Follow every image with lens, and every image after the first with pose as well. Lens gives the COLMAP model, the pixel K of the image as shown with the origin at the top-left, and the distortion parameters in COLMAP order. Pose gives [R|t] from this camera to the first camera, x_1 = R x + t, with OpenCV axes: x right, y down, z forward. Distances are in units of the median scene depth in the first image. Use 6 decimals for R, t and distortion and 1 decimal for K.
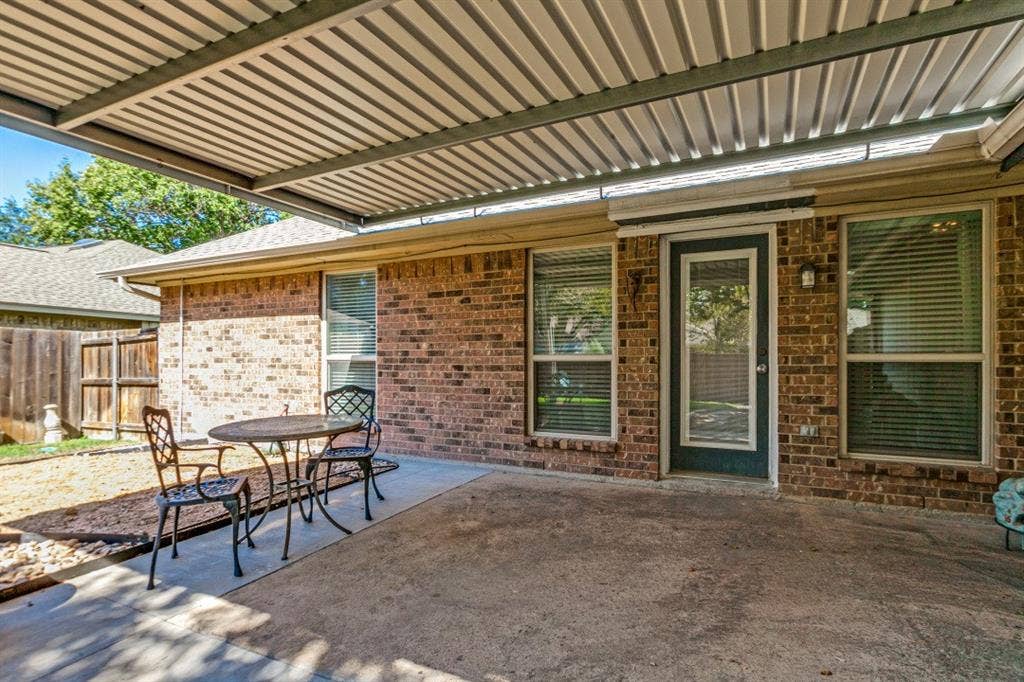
lens RADIAL K [[510.8, 0, 514.0], [0, 510.8, 343.4], [0, 0, 1]] dist [-0.004579, 0.000419]
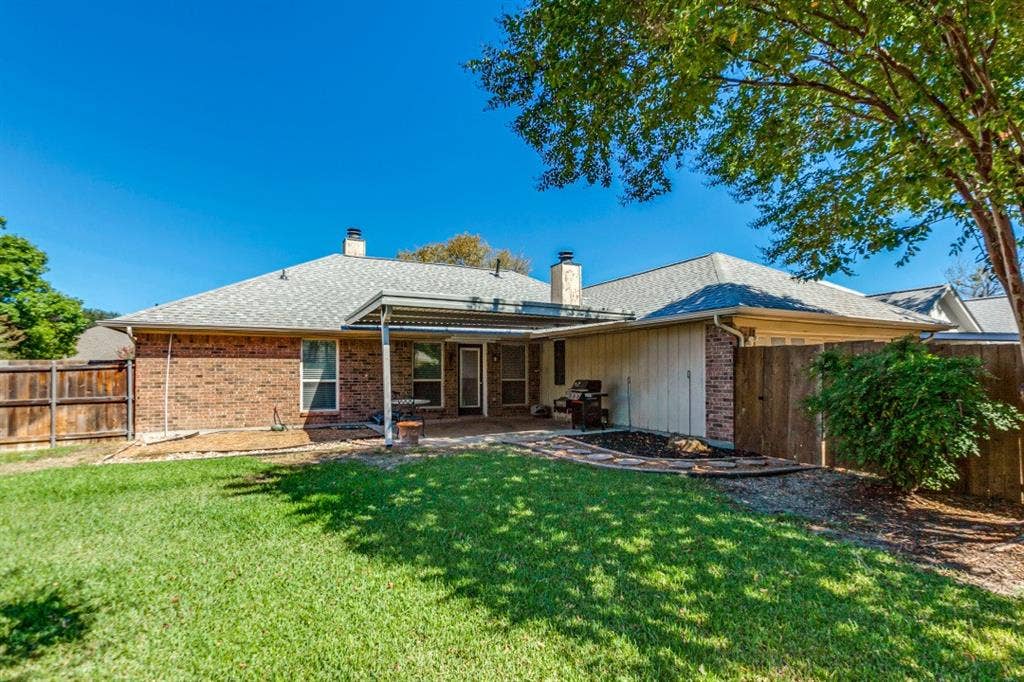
lens RADIAL K [[506.2, 0, 514.8], [0, 506.2, 341.4], [0, 0, 1]] dist [-0.003243, 0.001775]
pose [[0.608125, 0.056785, 0.791807, -1.421341], [-0.016645, 0.998131, -0.058798, -0.023454], [-0.793666, 0.022577, 0.607934, -0.859733]]
